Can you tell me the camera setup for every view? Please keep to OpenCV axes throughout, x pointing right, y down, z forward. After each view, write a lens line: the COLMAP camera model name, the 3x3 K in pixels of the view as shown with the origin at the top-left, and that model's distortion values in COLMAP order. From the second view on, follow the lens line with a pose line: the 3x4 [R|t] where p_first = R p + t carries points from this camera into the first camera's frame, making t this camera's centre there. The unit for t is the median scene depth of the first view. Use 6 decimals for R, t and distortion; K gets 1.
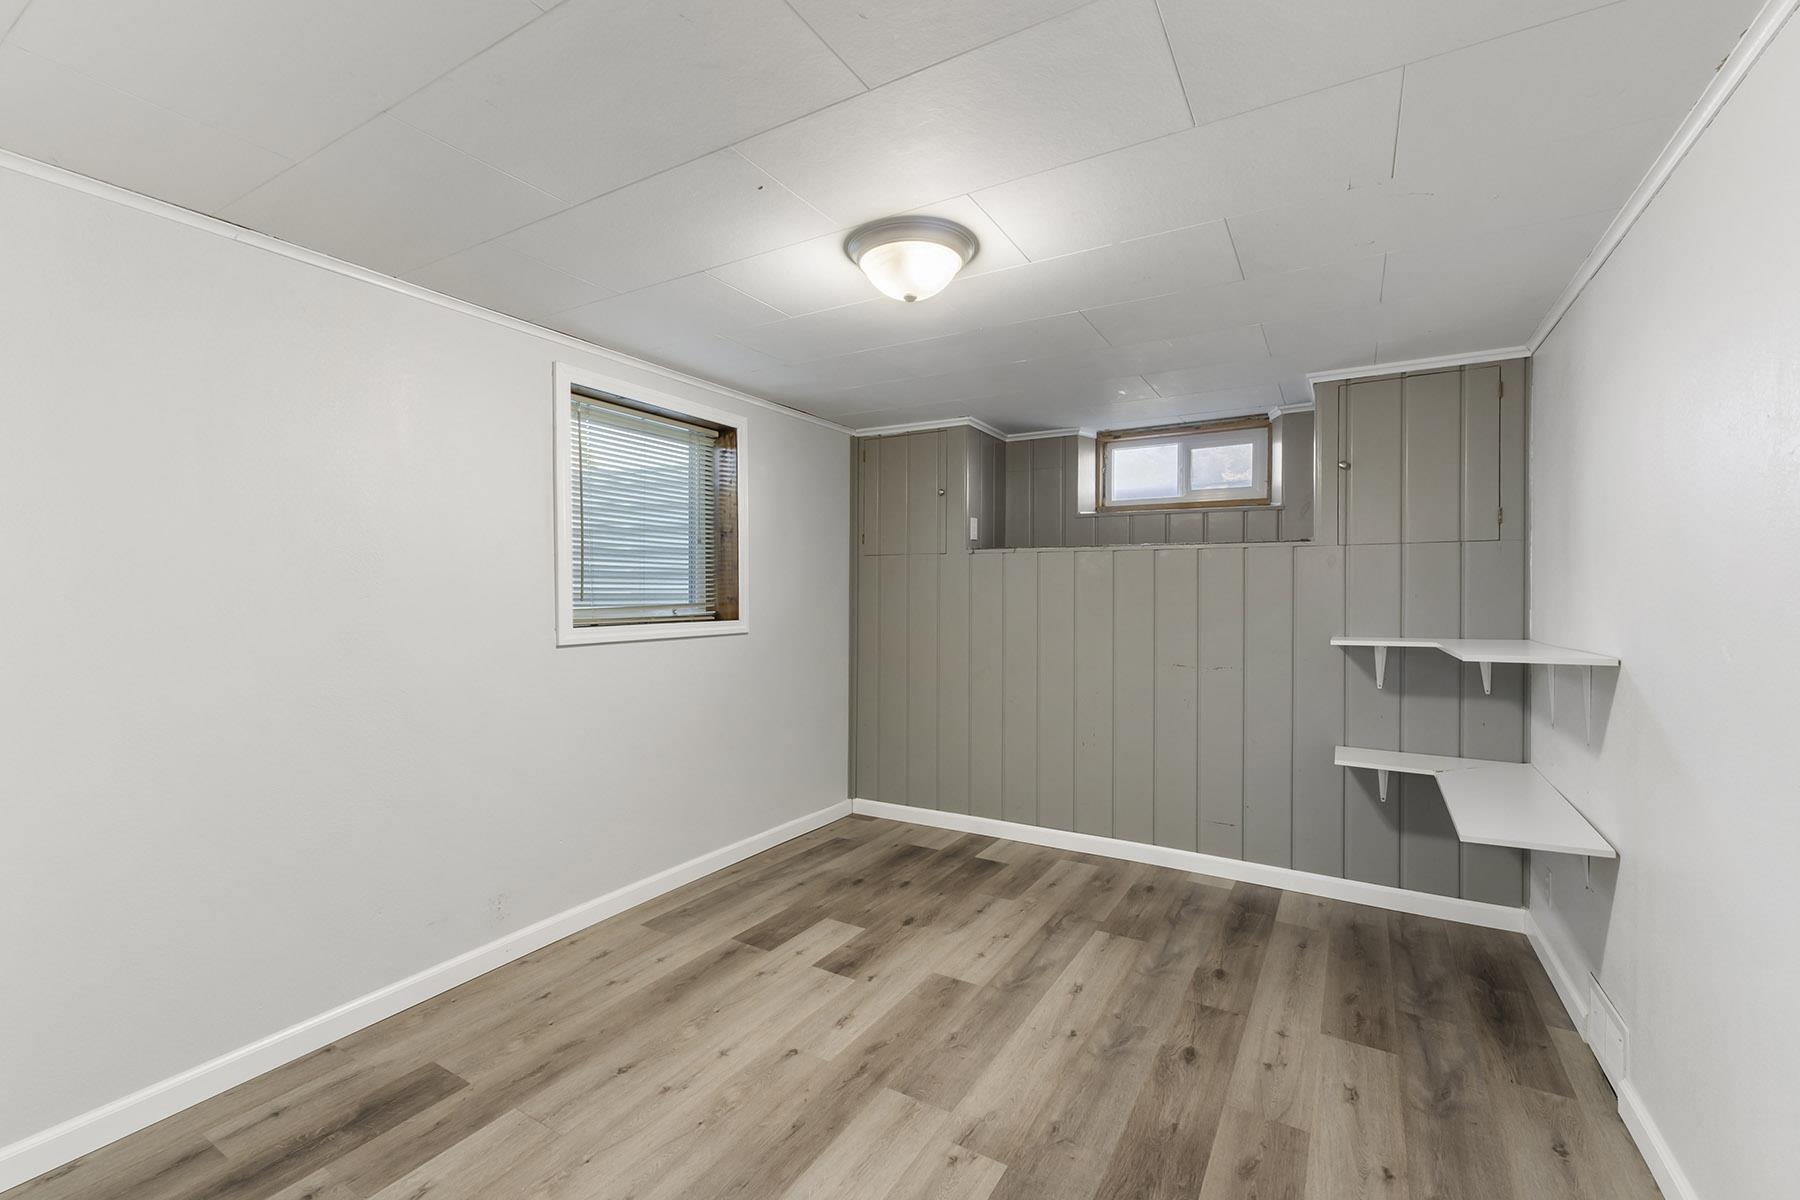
lens RADIAL K [[772.2, 0, 894.2], [0, 772.2, 599.0], [0, 0, 1]] dist [0.010427, -0.002527]
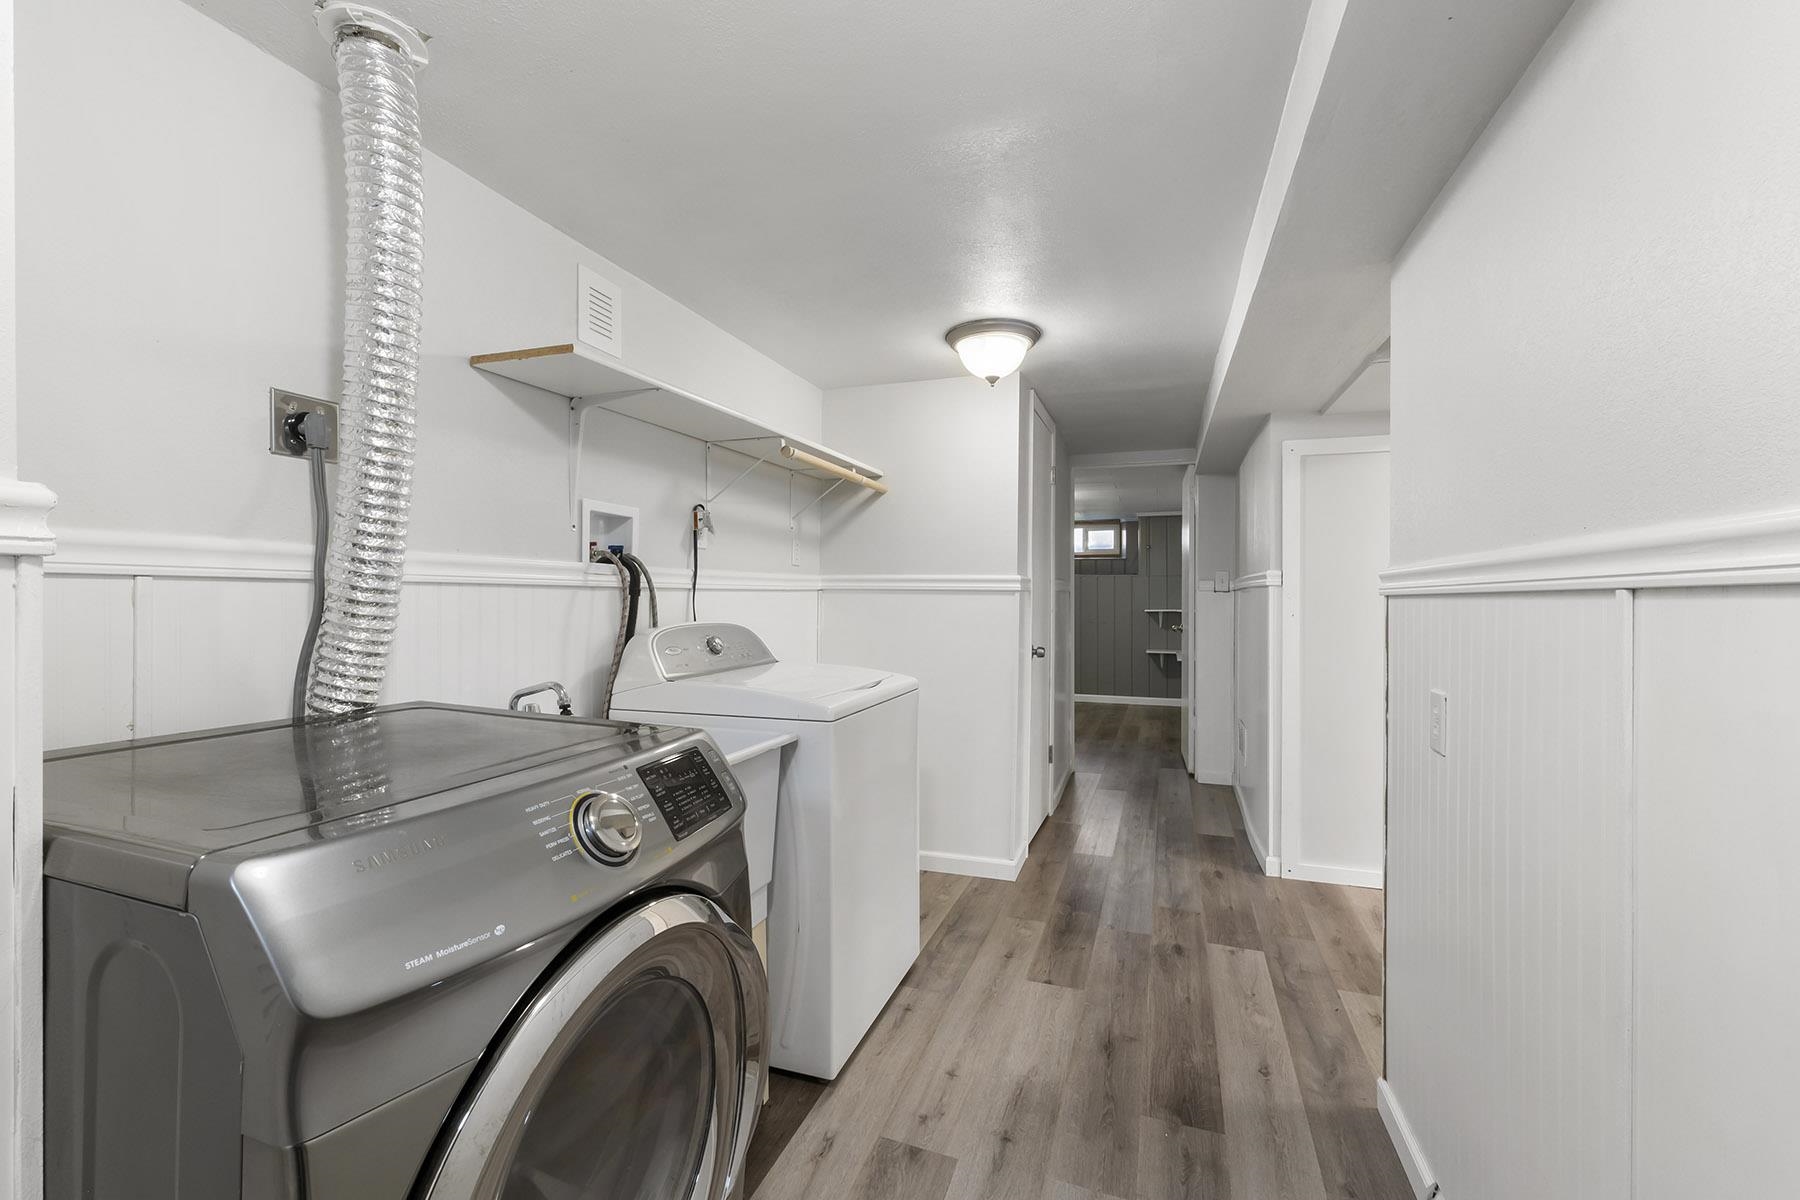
lens RADIAL K [[772.2, 0, 893.3], [0, 772.2, 595.9], [0, 0, 1]] dist [0.010427, -0.002527]
pose [[0.980159, -0.003358, 0.198183, -2.313895], [0.005408, 0.999937, -0.009803, 0.058338], [-0.198138, 0.010680, 0.980116, -4.086808]]
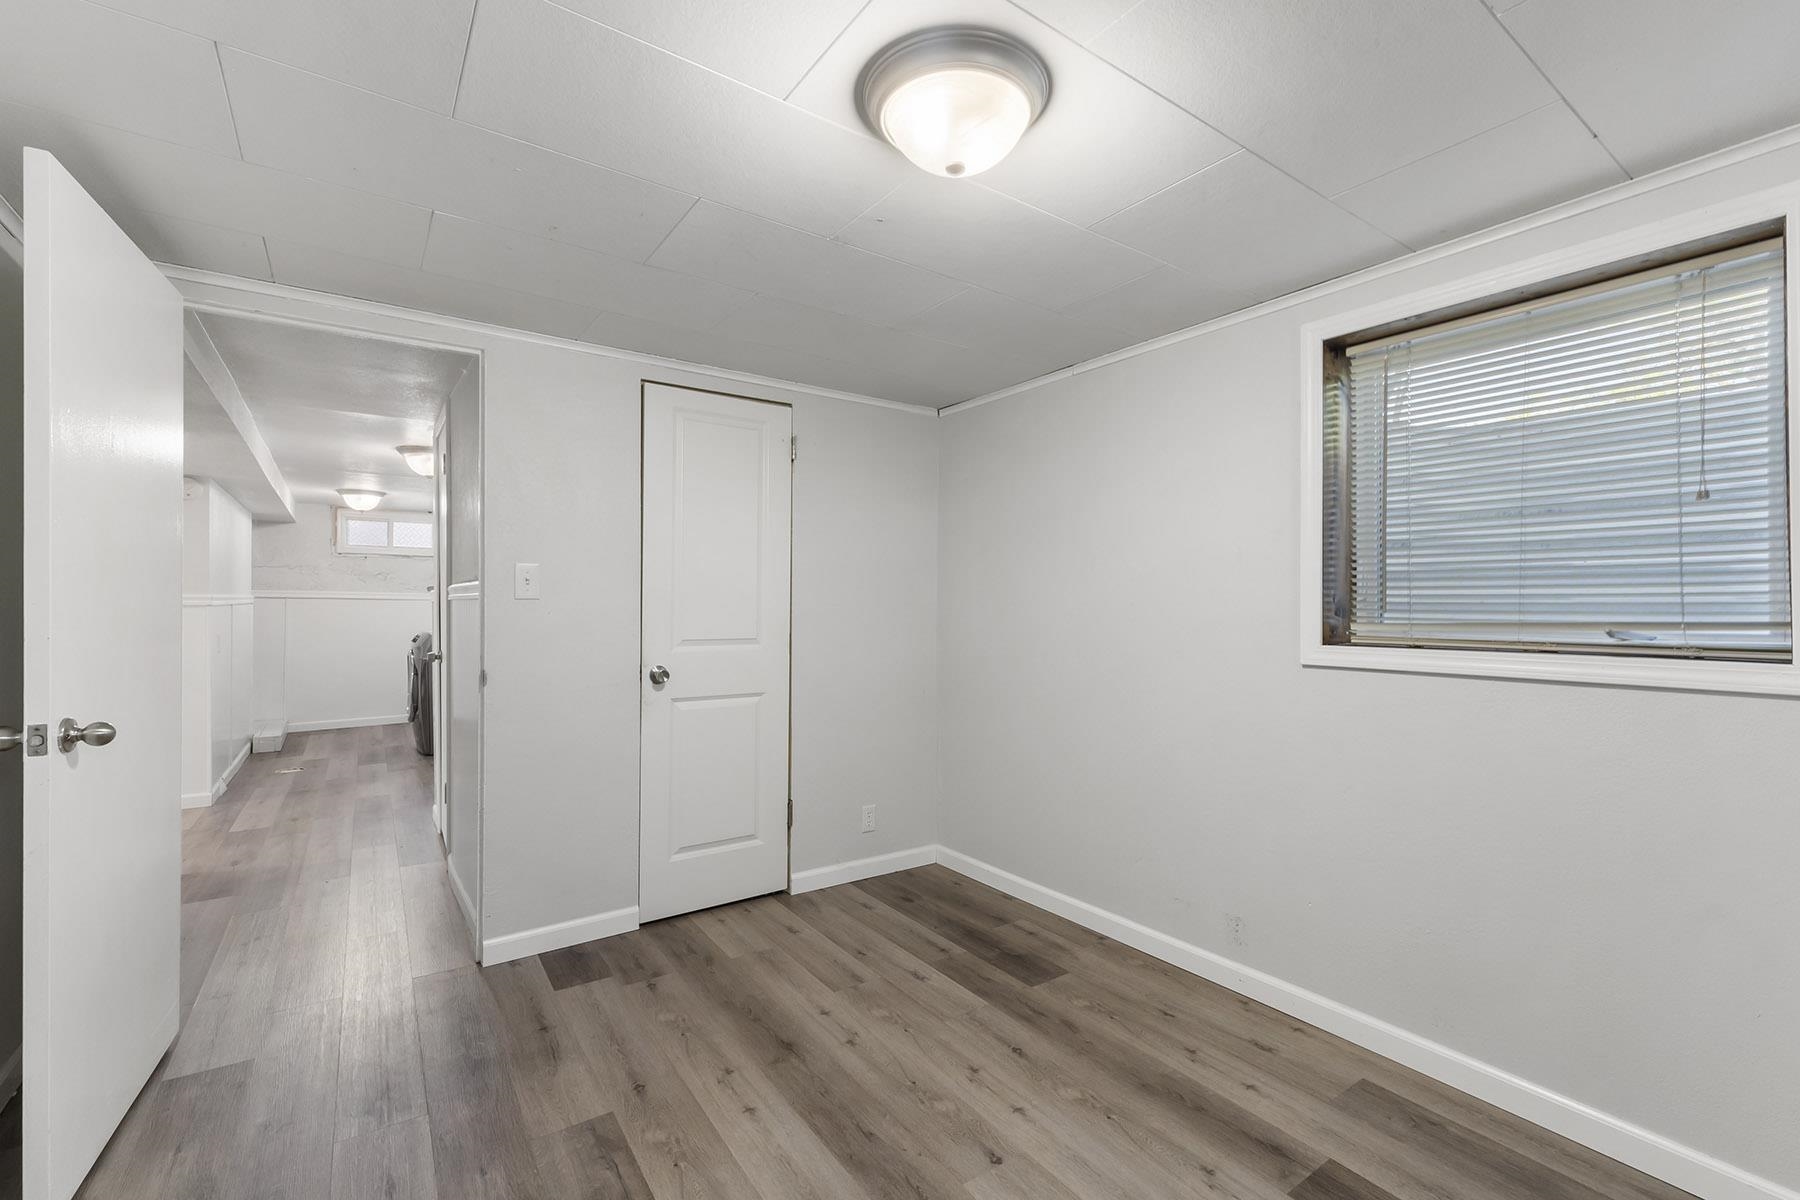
lens RADIAL K [[772.2, 0, 892.4], [0, 772.2, 598.7], [0, 0, 1]] dist [0.010427, -0.002527]
pose [[-0.413244, -0.010437, -0.910561, 0.600391], [-0.014188, 0.999887, -0.005022, 0.000074], [0.910510, 0.010844, -0.413345, 1.112714]]
